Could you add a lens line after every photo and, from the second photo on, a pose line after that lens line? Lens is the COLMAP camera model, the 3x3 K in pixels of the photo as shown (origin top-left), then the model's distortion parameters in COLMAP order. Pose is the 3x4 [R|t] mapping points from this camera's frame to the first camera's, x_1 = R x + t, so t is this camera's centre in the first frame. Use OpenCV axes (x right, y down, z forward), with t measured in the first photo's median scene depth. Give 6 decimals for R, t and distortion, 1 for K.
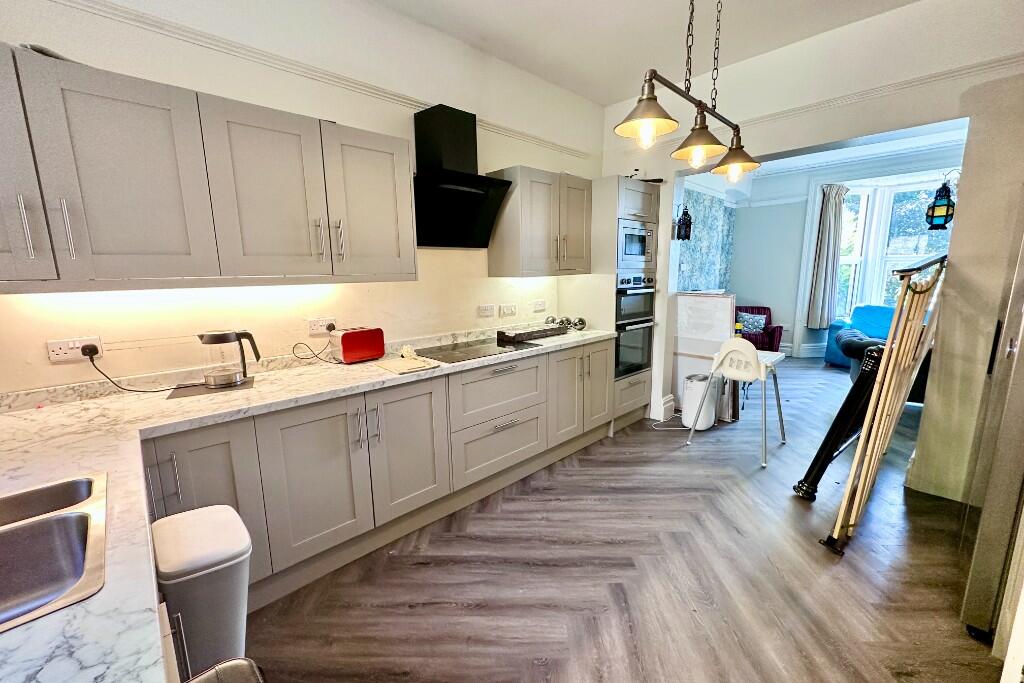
lens RADIAL K [[406.7, 0, 513.2], [0, 406.7, 345.7], [0, 0, 1]] dist [-0.000556, 0.000224]
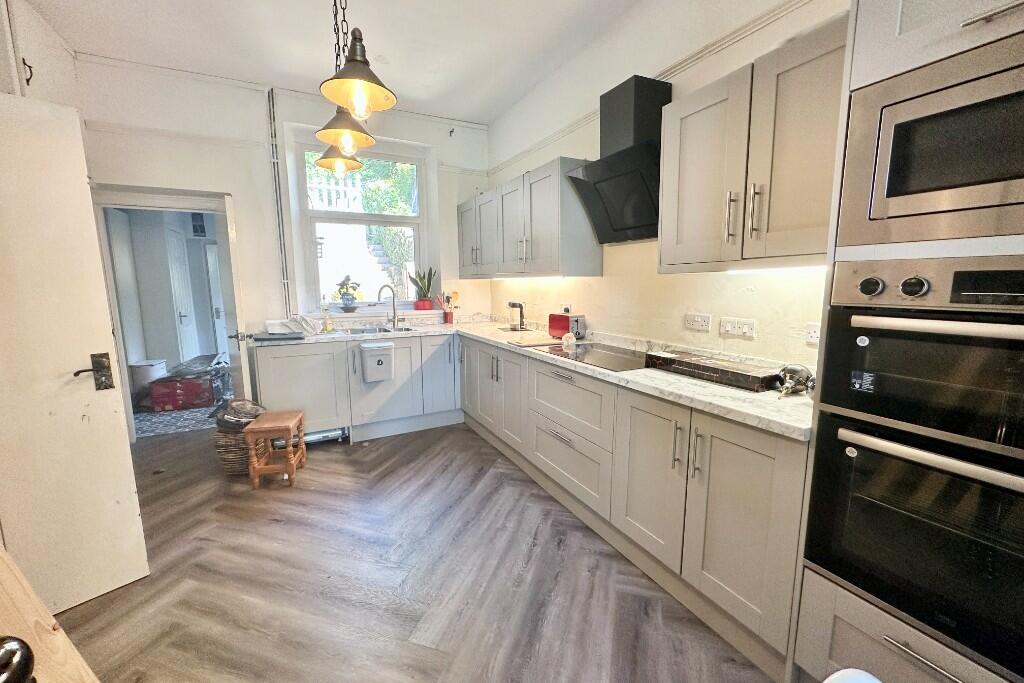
lens RADIAL K [[406.7, 0, 512.9], [0, 406.7, 335.7], [0, 0, 1]] dist [-0.000556, 0.000224]
pose [[-0.271066, 0.146354, -0.951369, 0.840351], [-0.159652, 0.967848, 0.194377, -0.183214], [0.949228, 0.204577, -0.238985, 1.067045]]
